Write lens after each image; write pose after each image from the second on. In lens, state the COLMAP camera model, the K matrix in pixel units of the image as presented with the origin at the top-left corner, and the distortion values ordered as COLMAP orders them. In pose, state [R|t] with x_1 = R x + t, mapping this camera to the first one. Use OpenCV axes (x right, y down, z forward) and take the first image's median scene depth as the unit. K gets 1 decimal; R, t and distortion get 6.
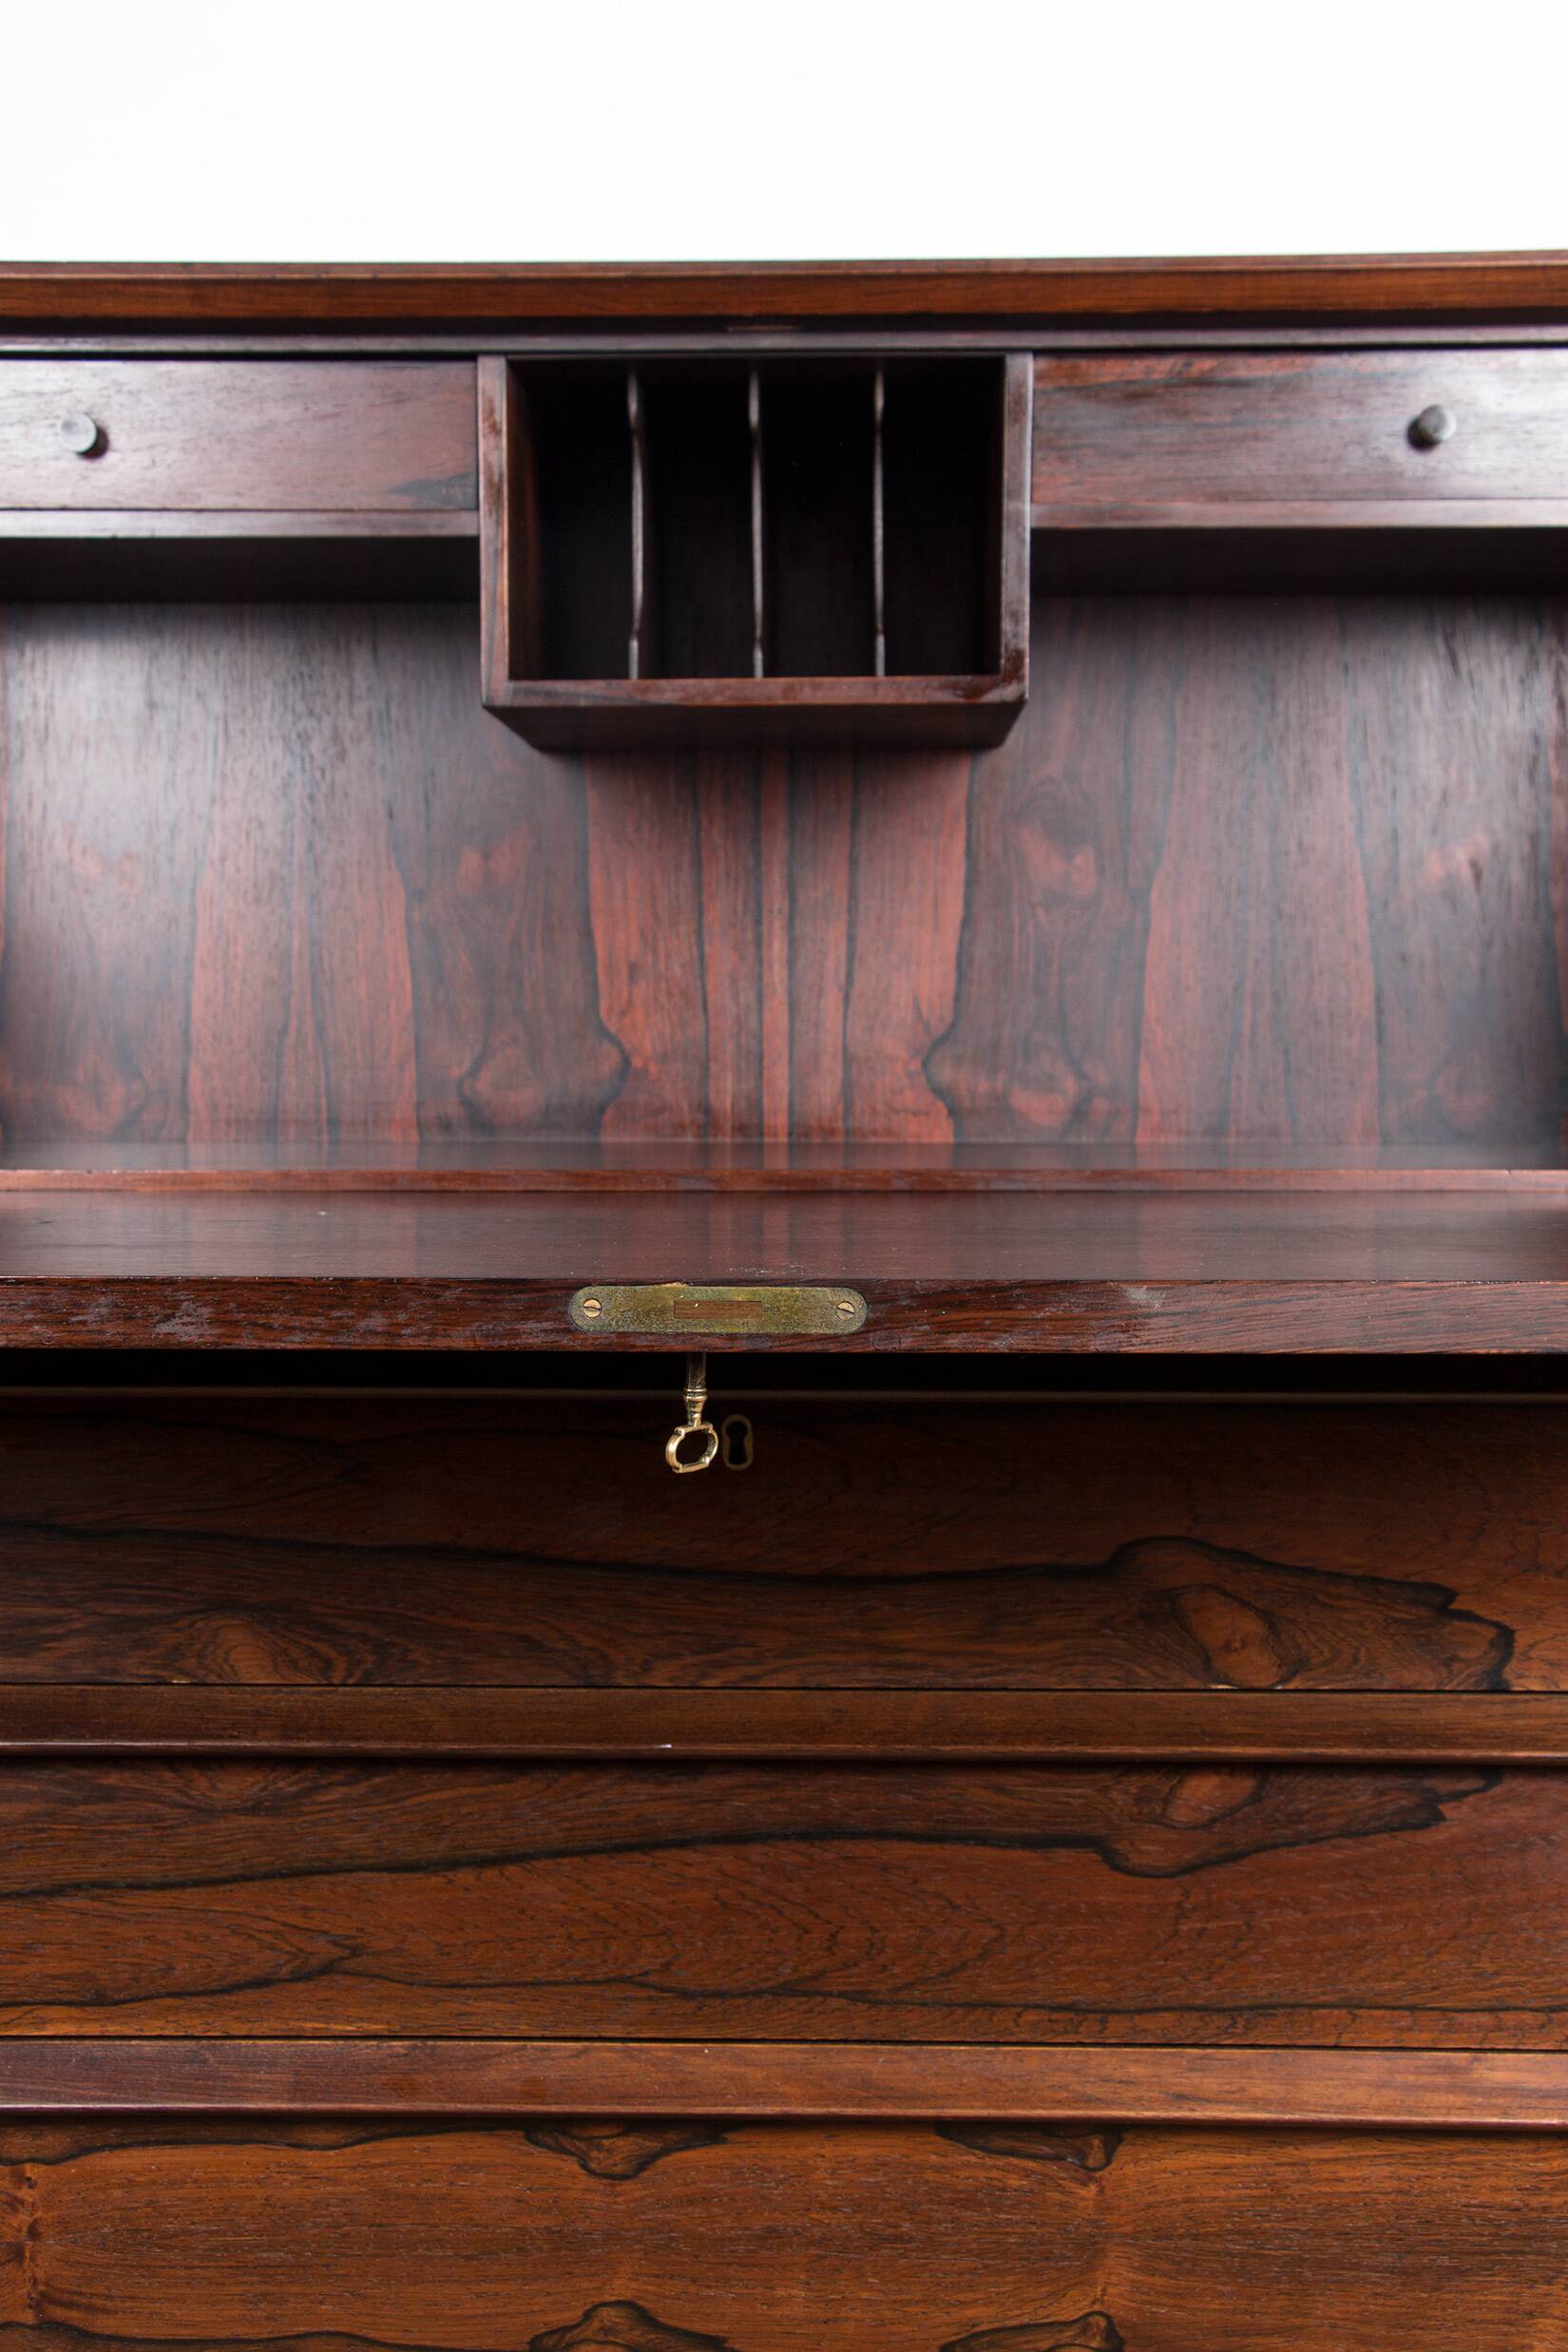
lens RADIAL K [[3226.5, 0, 794.0], [0, 3226.5, 1156.0], [0, 0, 1]] dist [-0.018858, 0.324048]
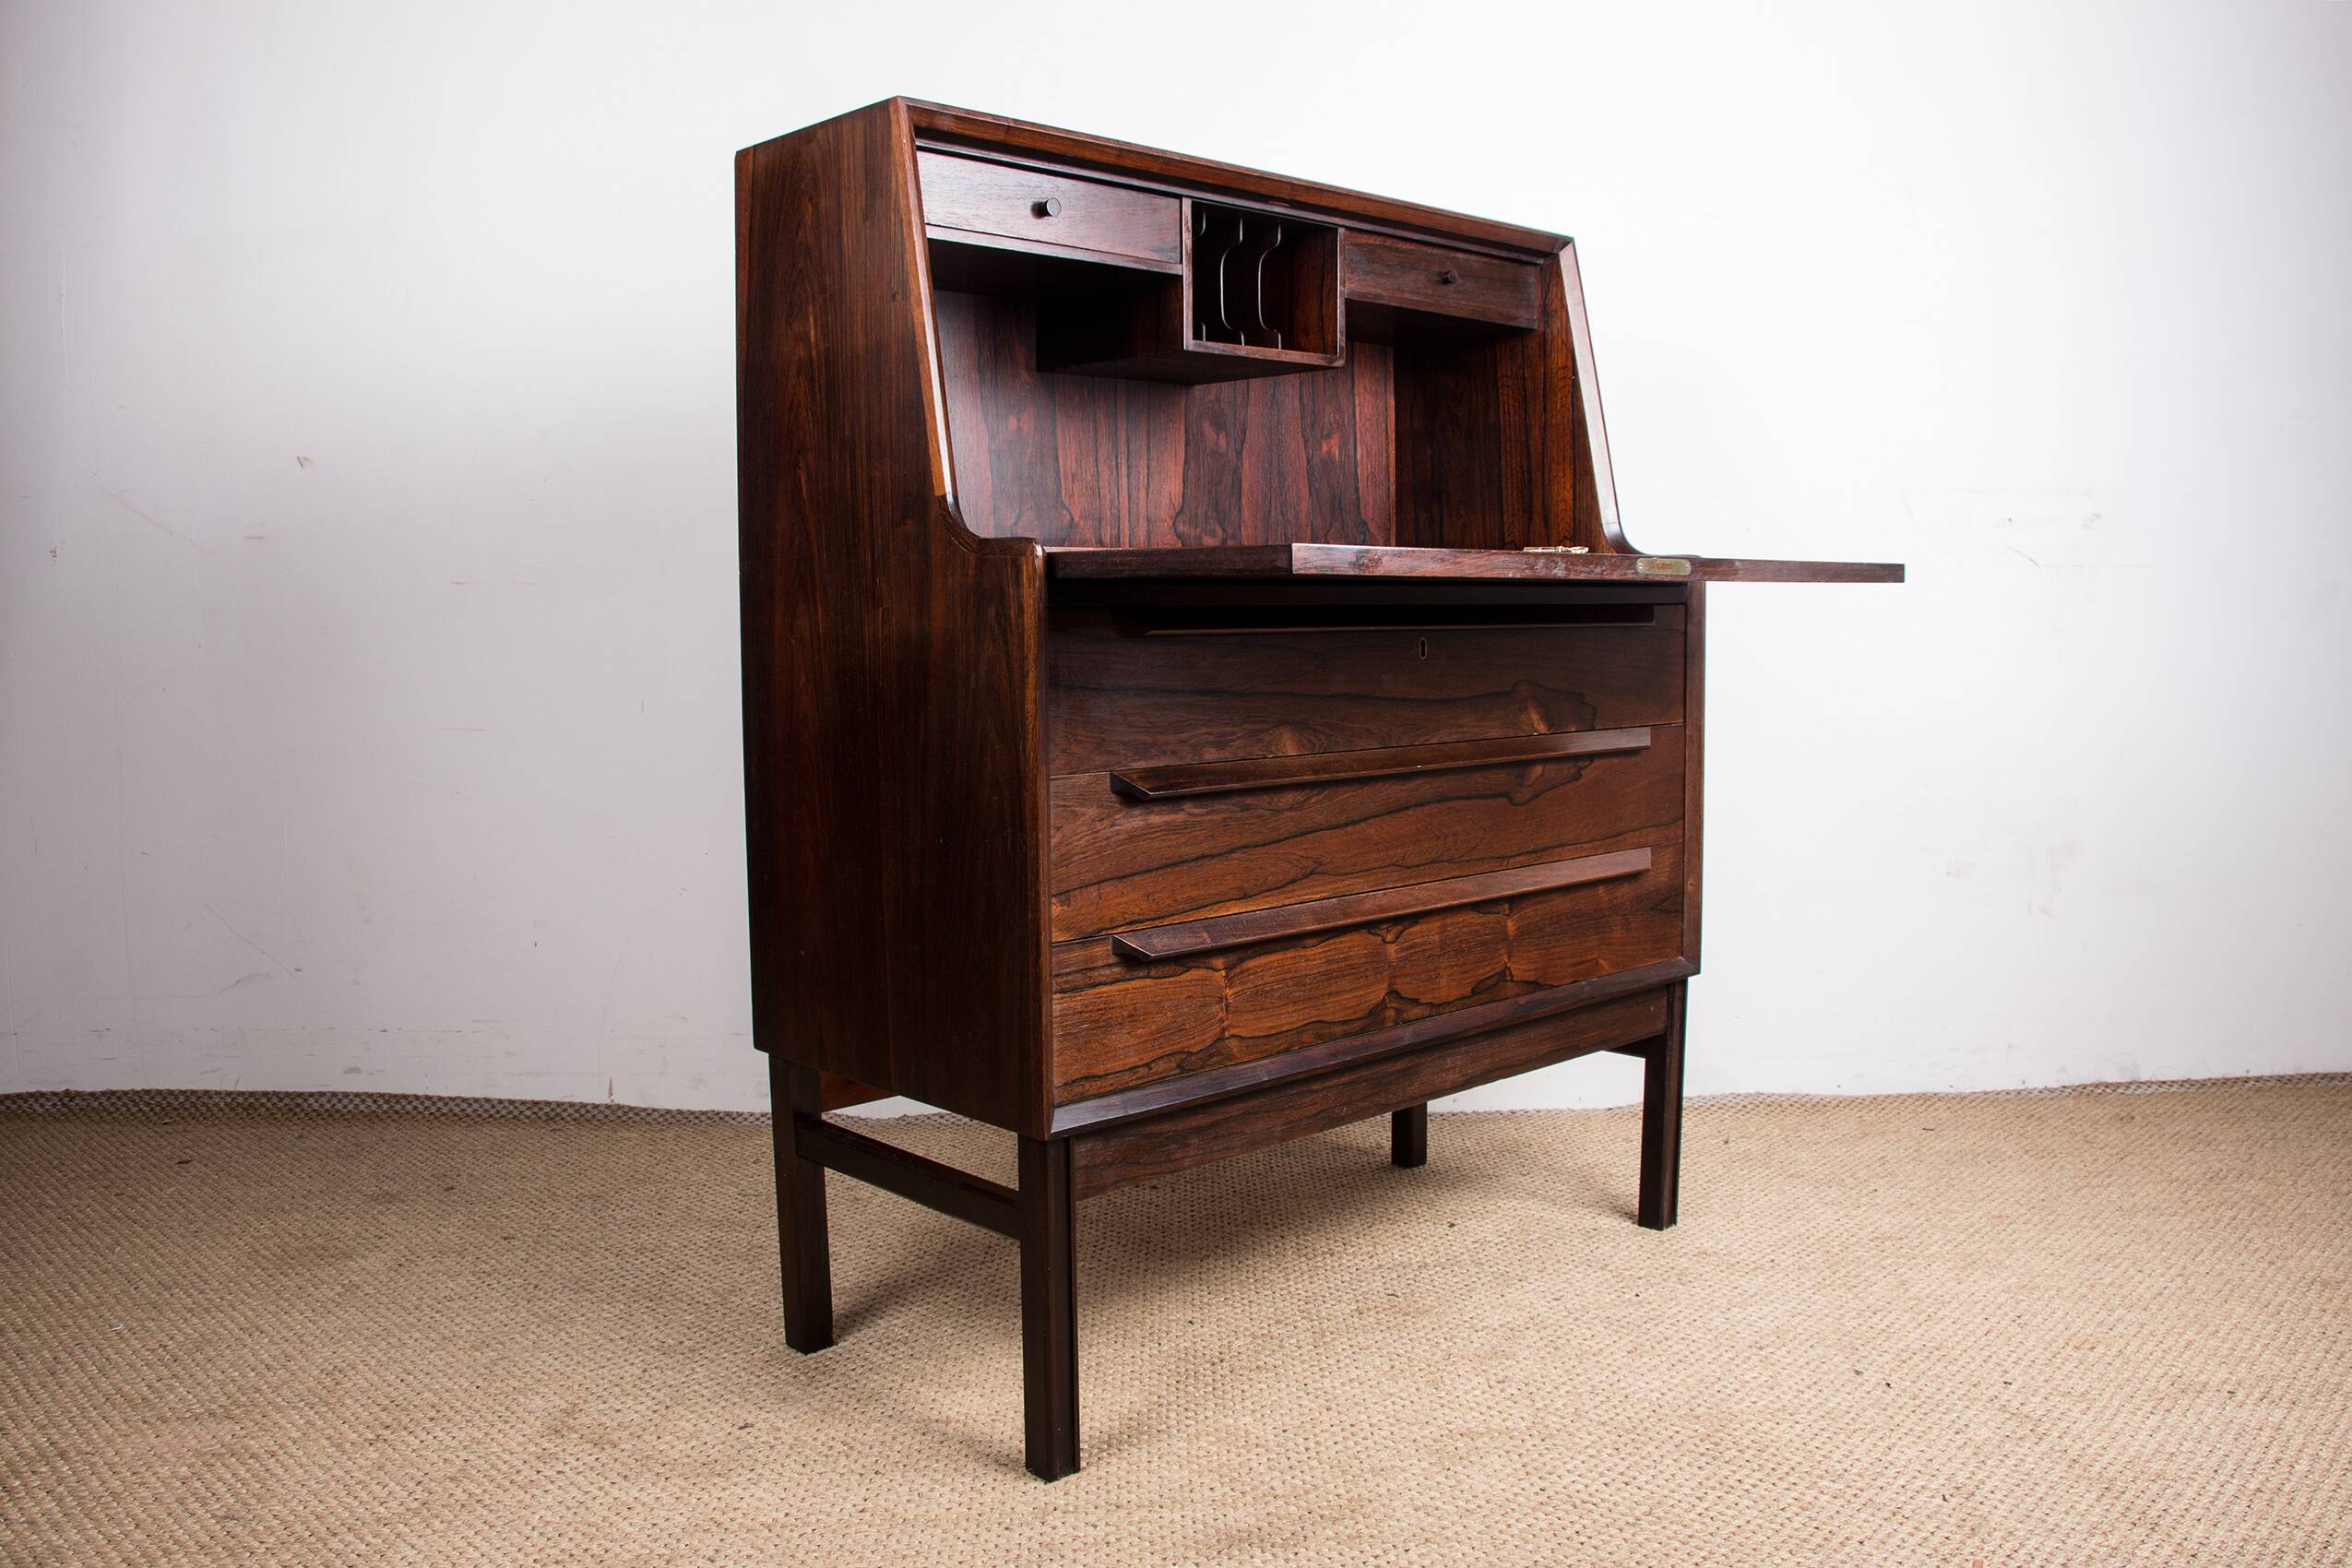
lens RADIAL K [[1954.7, 0, 1215.7], [0, 1954.7, 769.9], [0, 0, 1]] dist [-0.192247, 0.156758]
pose [[0.700193, -0.065769, 0.710918, -1.223439], [0.038454, 0.997777, 0.054433, 0.093600], [-0.712918, -0.010776, 0.701165, 0.032990]]
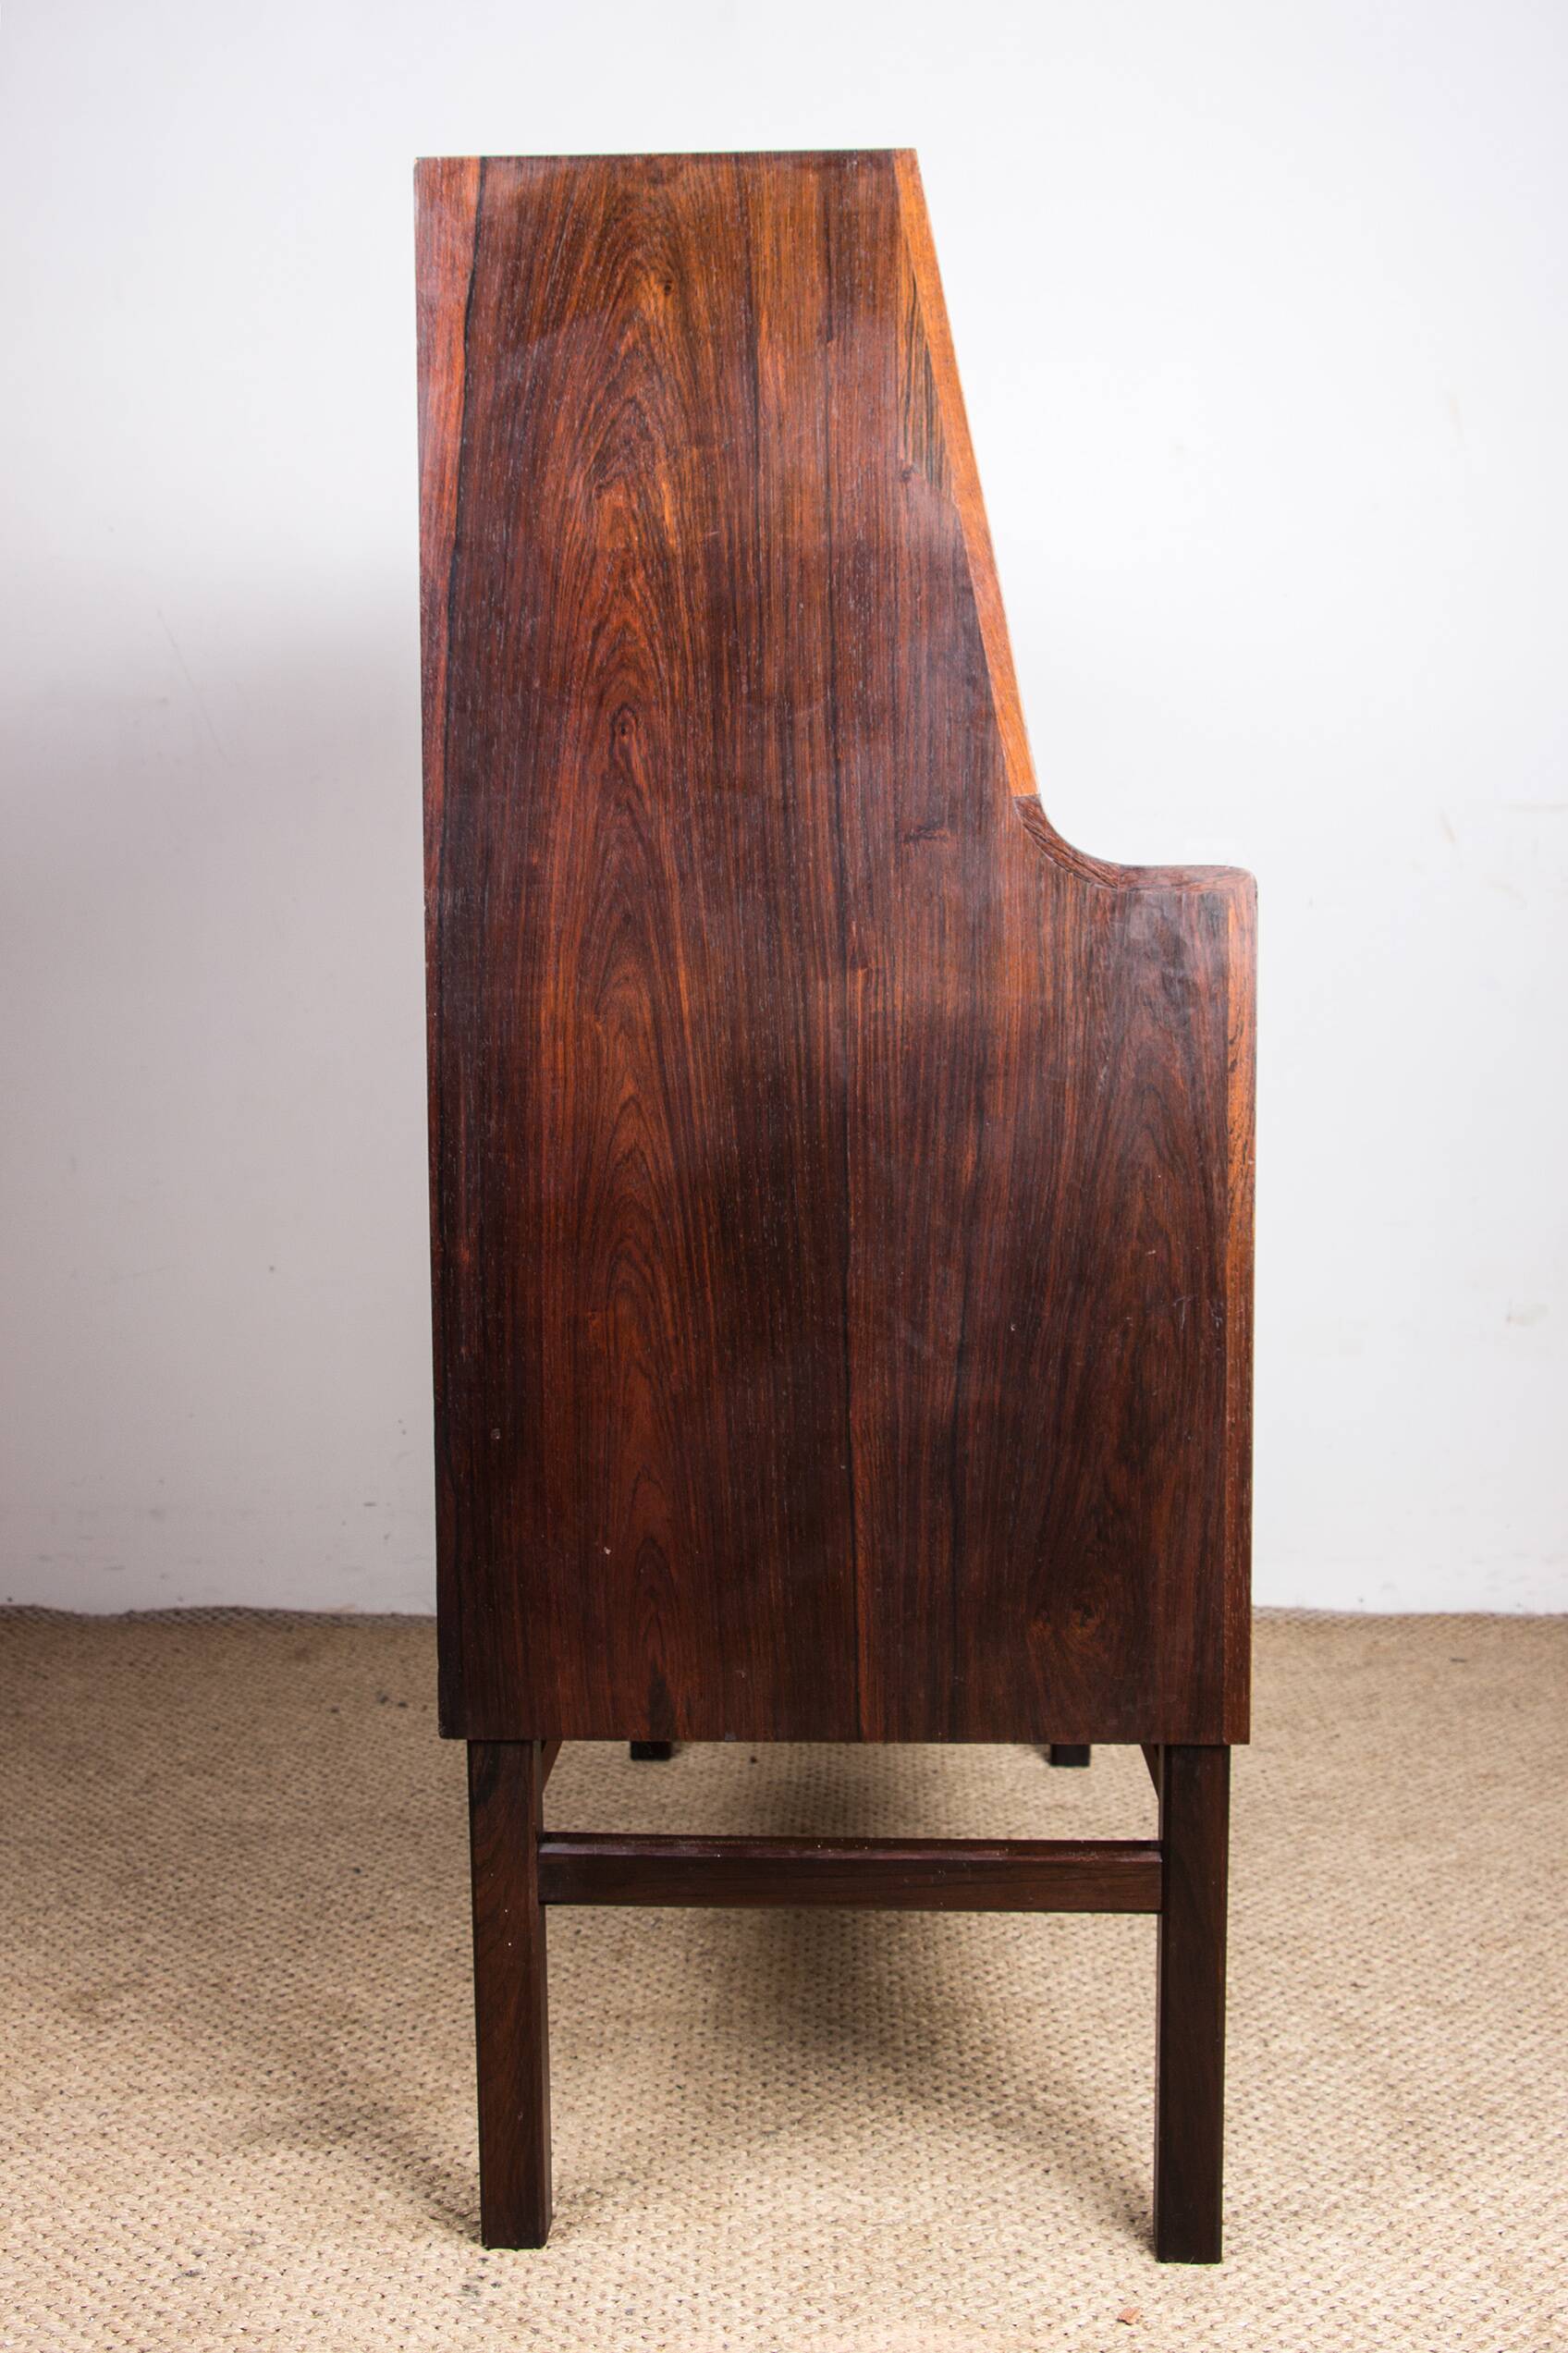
lens RADIAL K [[1941.7, 0, 783.3], [0, 1941.7, 1126.8], [0, 0, 1]] dist [-0.033702, 0.001647]
pose [[0.002028, -0.054758, 0.998498, -1.268642], [0.050178, 0.997247, 0.054587, 0.065767], [-0.998738, 0.049992, 0.004770, 1.193051]]
